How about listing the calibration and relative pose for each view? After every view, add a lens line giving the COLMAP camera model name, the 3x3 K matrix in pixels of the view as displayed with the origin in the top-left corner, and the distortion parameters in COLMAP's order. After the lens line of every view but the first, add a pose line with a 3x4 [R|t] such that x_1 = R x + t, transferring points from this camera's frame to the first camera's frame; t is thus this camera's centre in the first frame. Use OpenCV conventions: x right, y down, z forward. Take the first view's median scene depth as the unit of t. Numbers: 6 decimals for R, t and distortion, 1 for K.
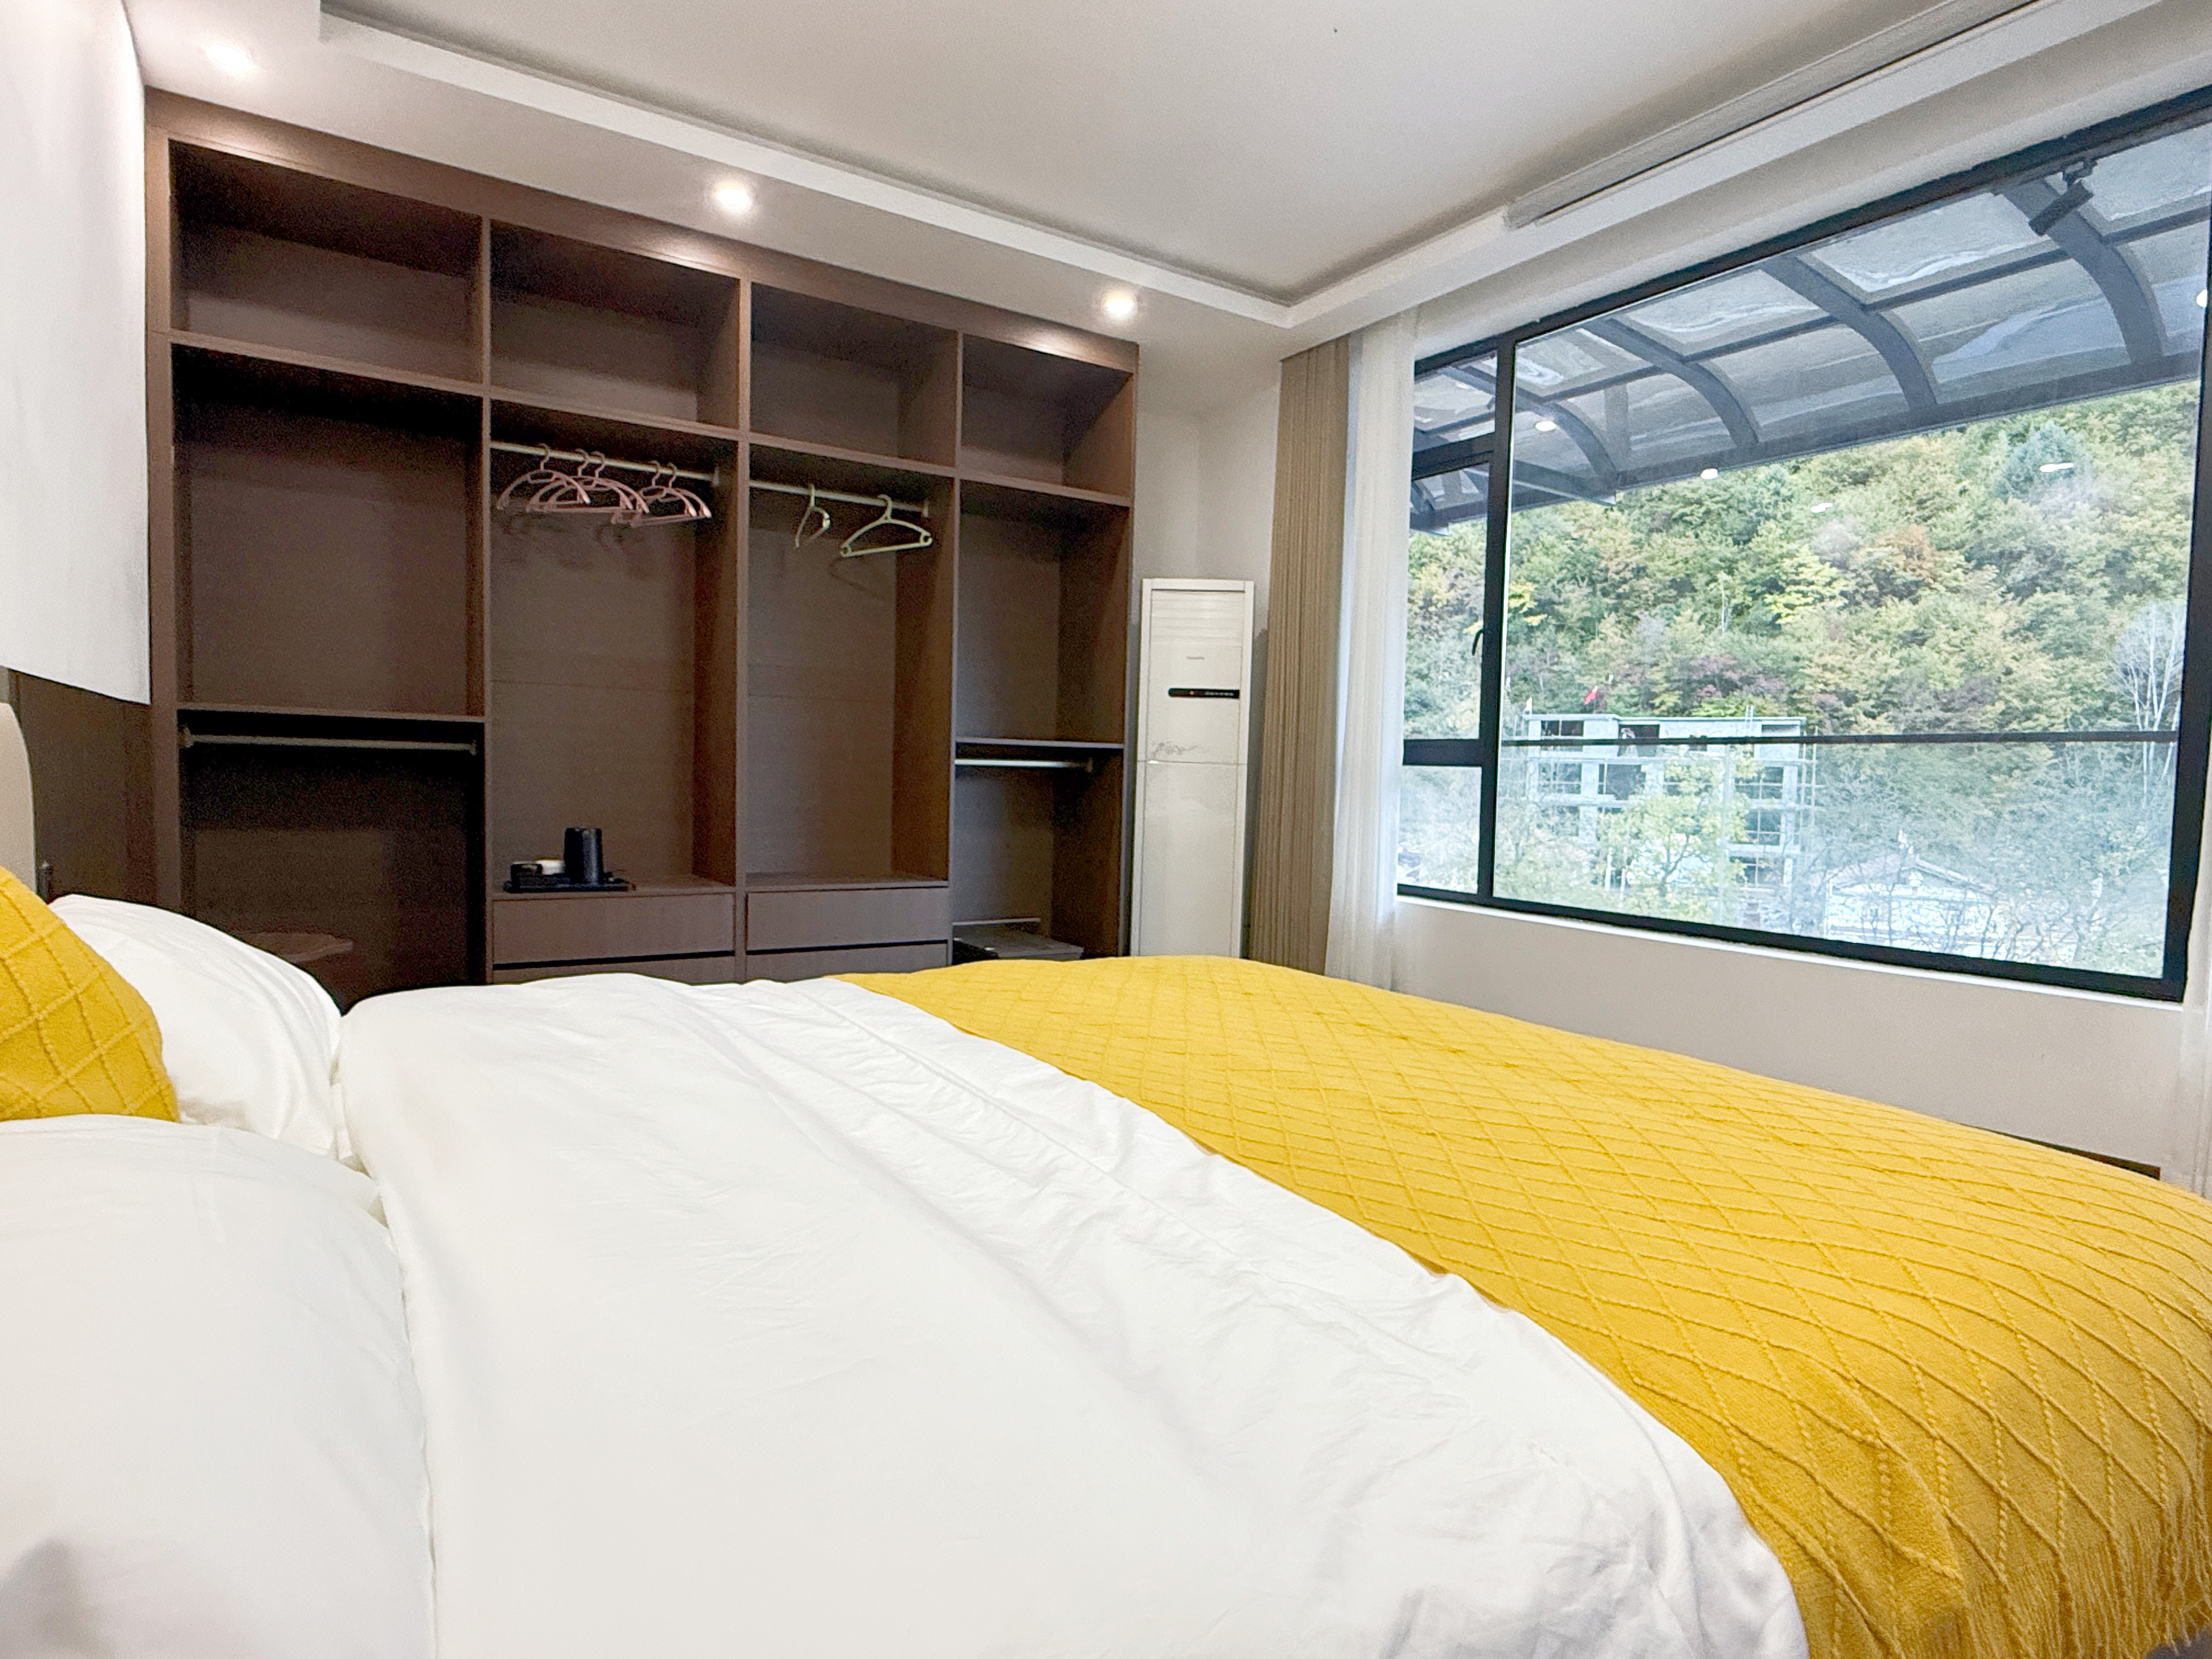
lens RADIAL K [[1216.2, 0, 1106.0], [0, 1216.2, 829.5], [0, 0, 1]] dist [0.000518, 0.000469]
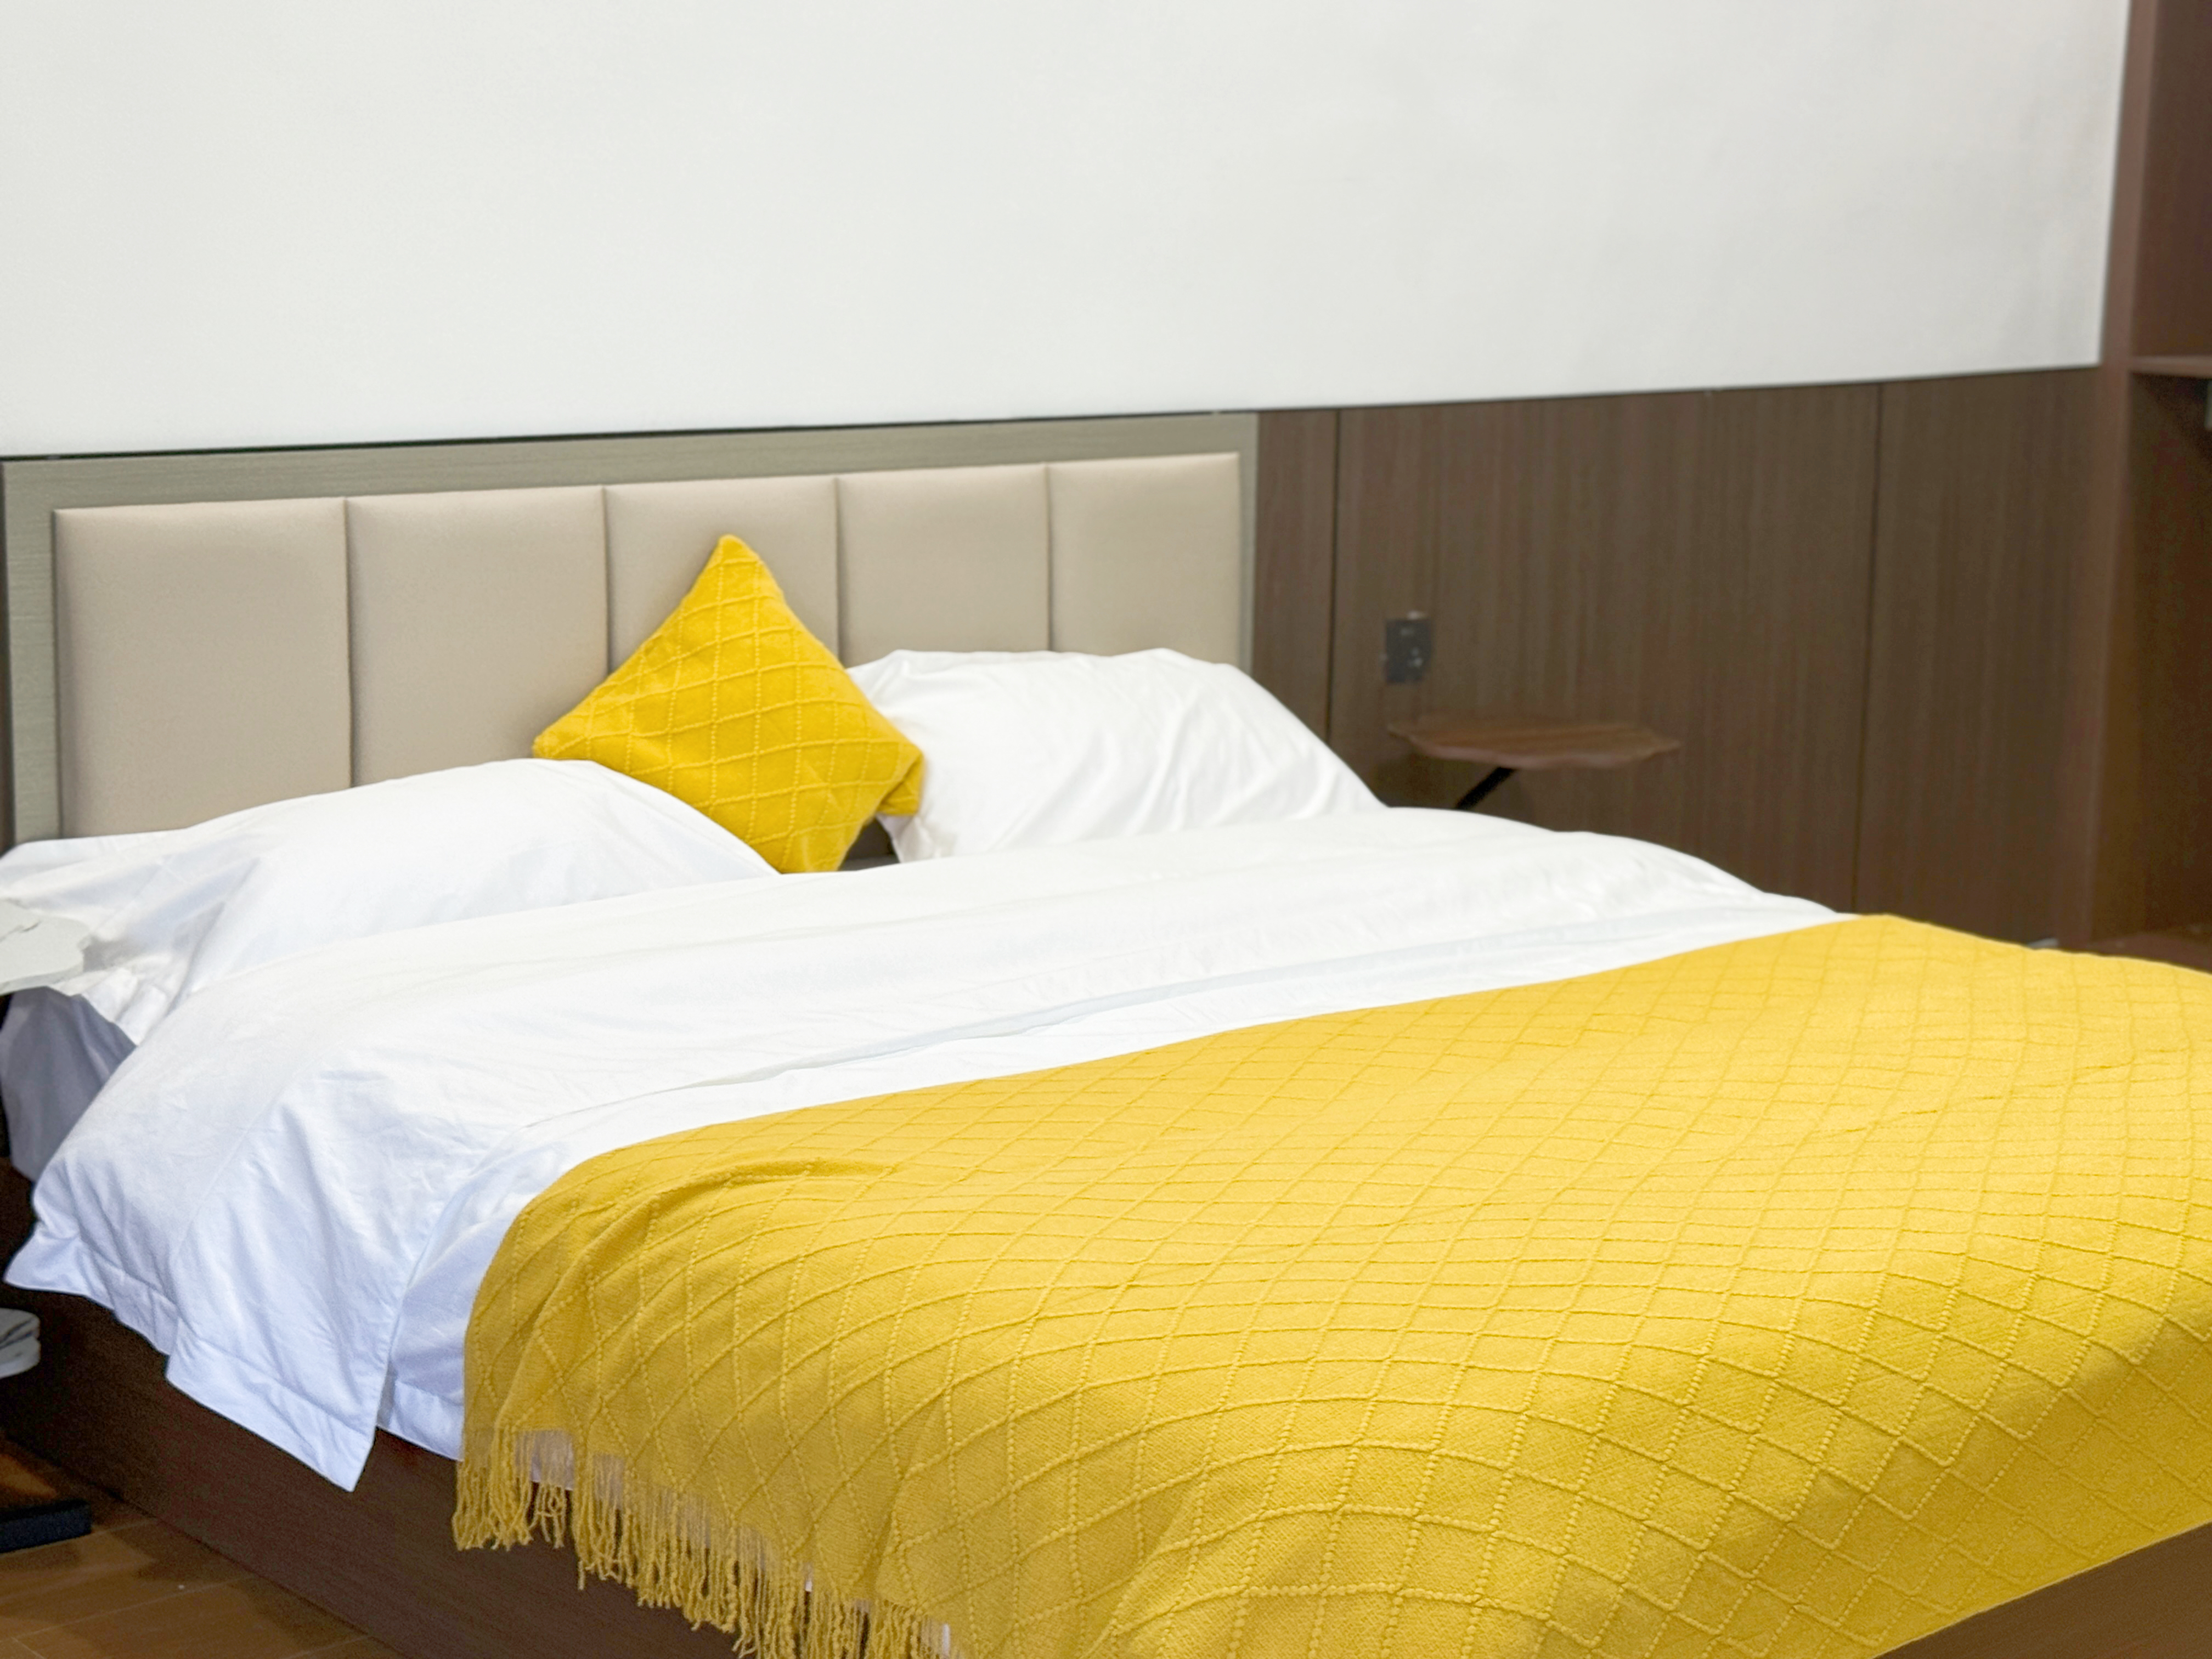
lens RADIAL K [[3854.3, 0, 1004.4], [0, 3854.3, 829.1], [0, 0, 1]] dist [0.064096, 0.115534]
pose [[0.127503, 0.148897, -0.980598, 0.785045], [-0.059516, 0.988034, 0.142288, -0.084701], [0.990051, 0.040219, 0.134840, 0.142136]]
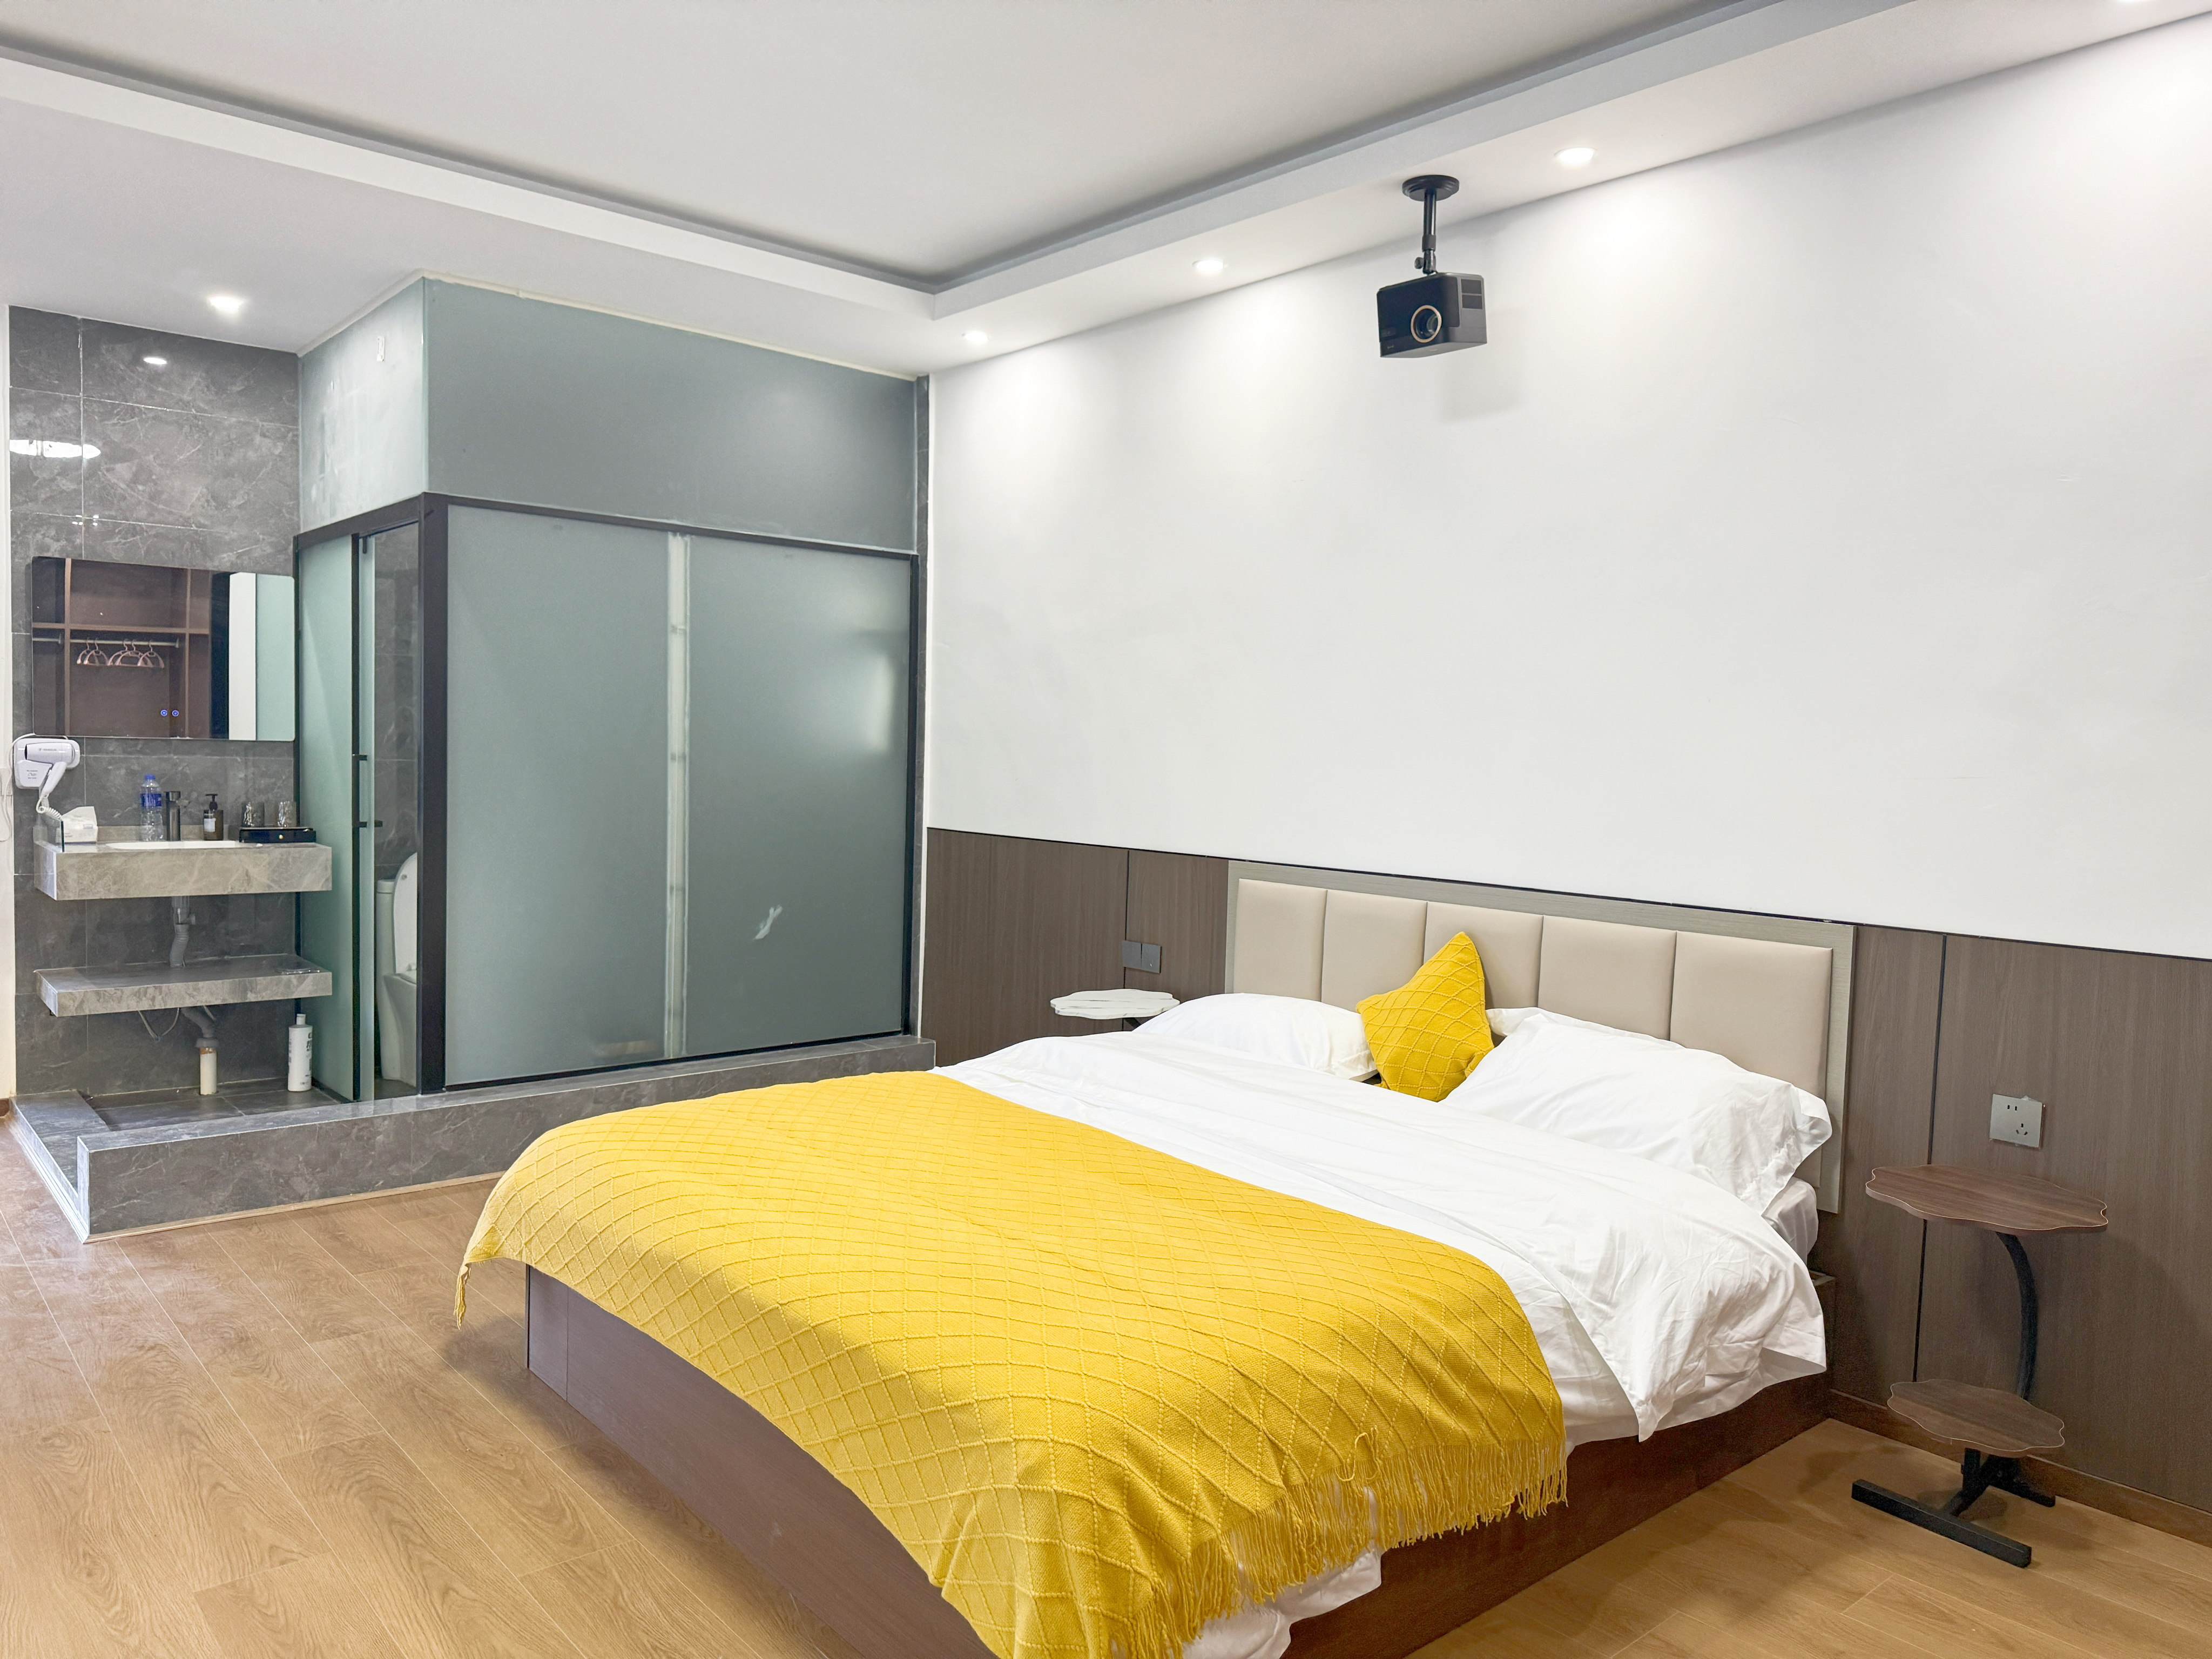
lens RADIAL K [[1542.0, 0, 1106.1], [0, 1542.0, 832.5], [0, 0, 1]] dist [0.073153, -0.090654]
pose [[-0.991036, -0.054986, -0.121758, 0.083099], [-0.066111, 0.993809, 0.089296, -0.129049], [0.116094, 0.096545, -0.988535, 1.001588]]
